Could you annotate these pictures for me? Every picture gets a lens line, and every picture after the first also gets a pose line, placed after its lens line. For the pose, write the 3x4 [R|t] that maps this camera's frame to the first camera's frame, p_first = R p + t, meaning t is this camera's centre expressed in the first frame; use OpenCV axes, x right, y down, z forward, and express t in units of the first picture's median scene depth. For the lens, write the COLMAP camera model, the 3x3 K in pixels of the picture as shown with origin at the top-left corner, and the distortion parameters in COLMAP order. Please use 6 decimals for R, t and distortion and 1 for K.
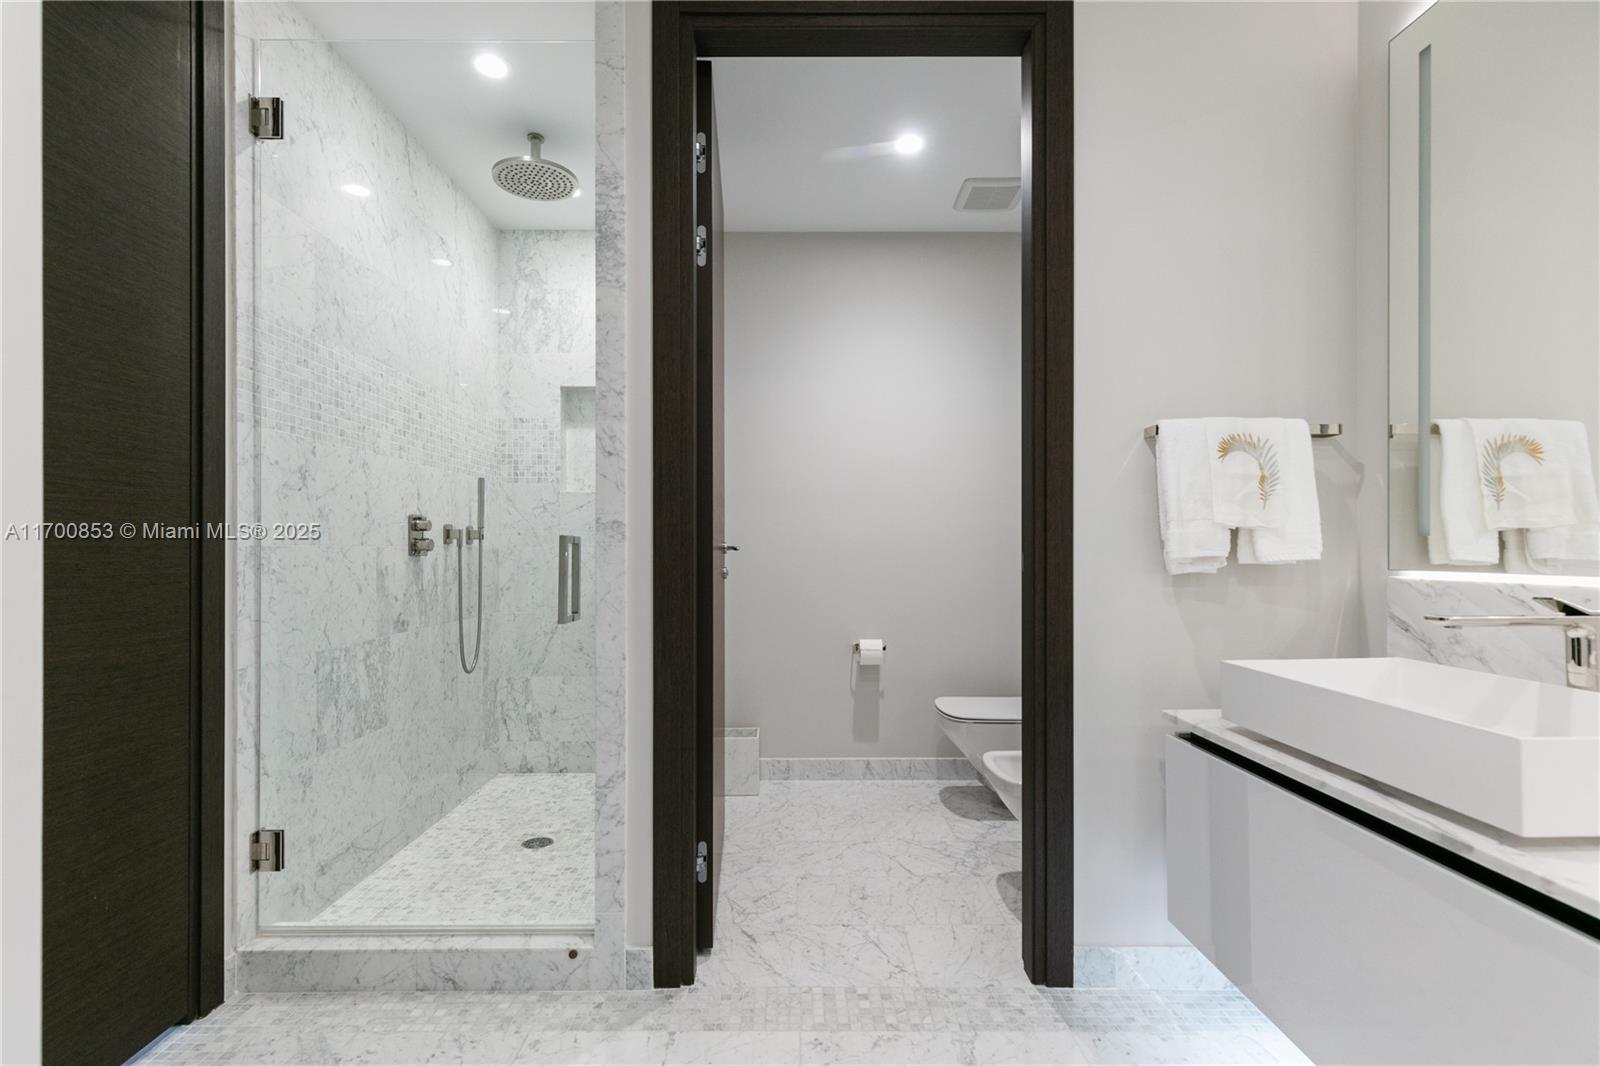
lens RADIAL K [[725.2, 0, 799.0], [0, 725.2, 550.0], [0, 0, 1]] dist [0.018225, -0.000029]
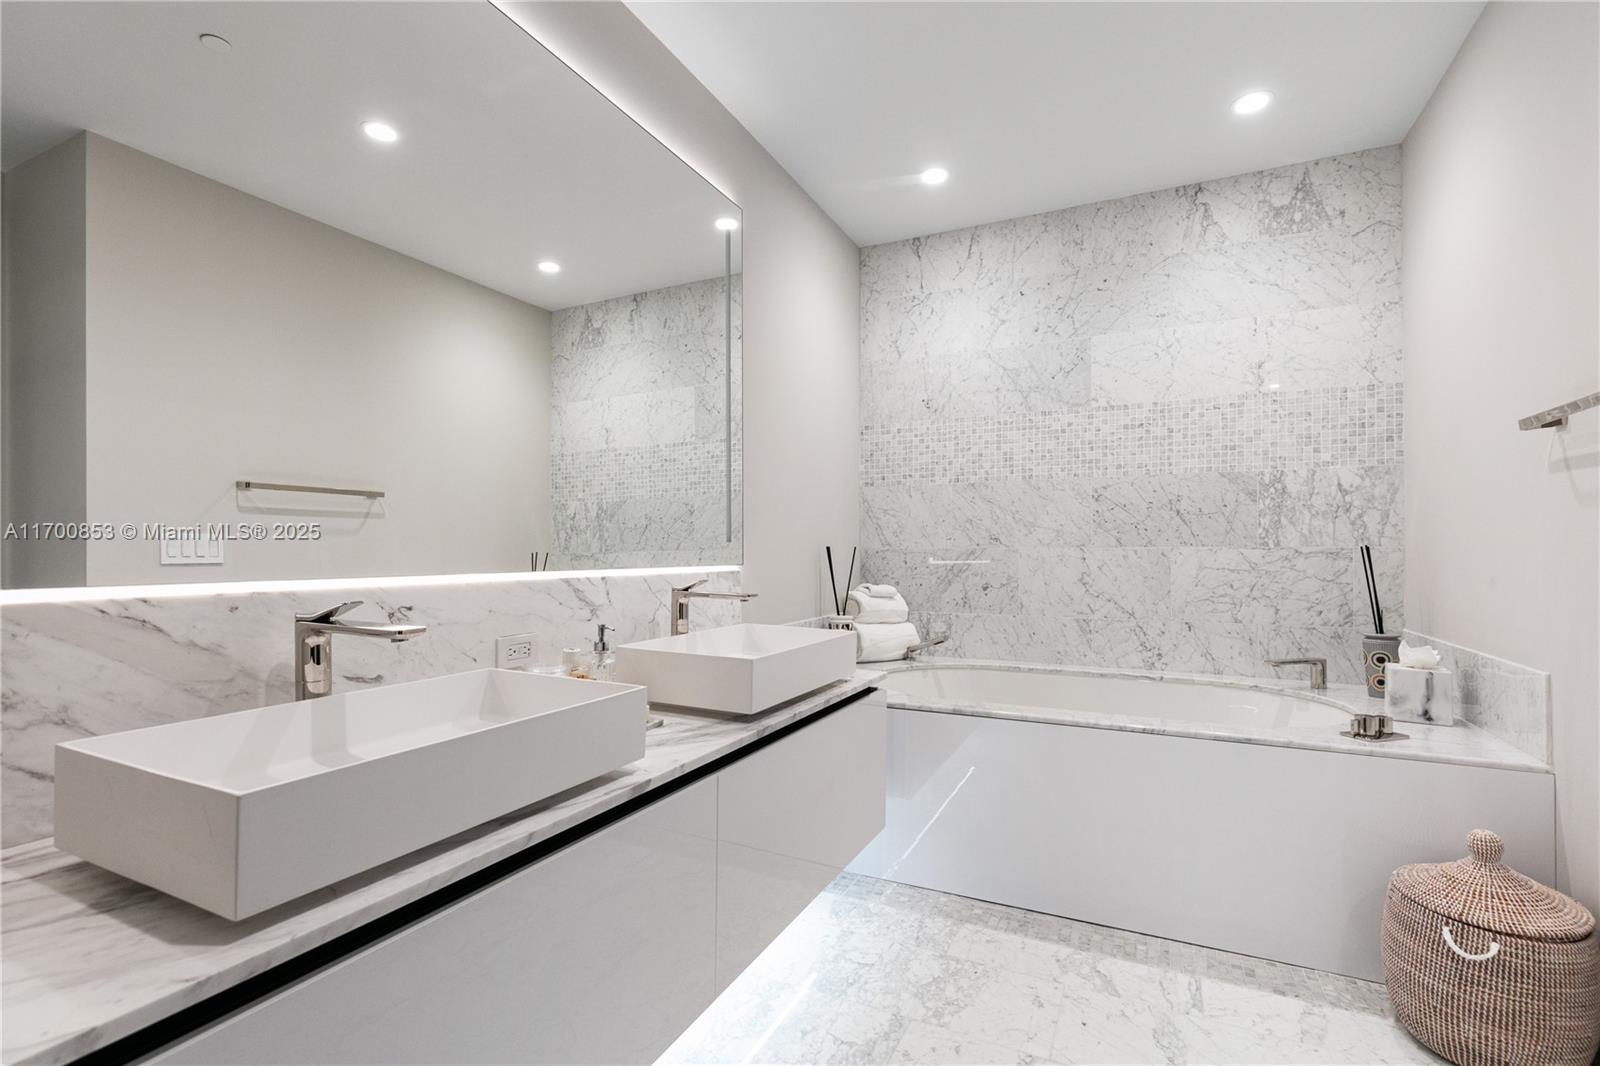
lens RADIAL K [[725.2, 0, 799.0], [0, 725.2, 550.0], [0, 0, 1]] dist [0.018225, -0.000029]
pose [[-0.896554, 0.001851, 0.442930, 0.078285], [-0.001322, 0.999976, -0.006854, 0.002192], [-0.442932, -0.006730, -0.896530, 1.572746]]
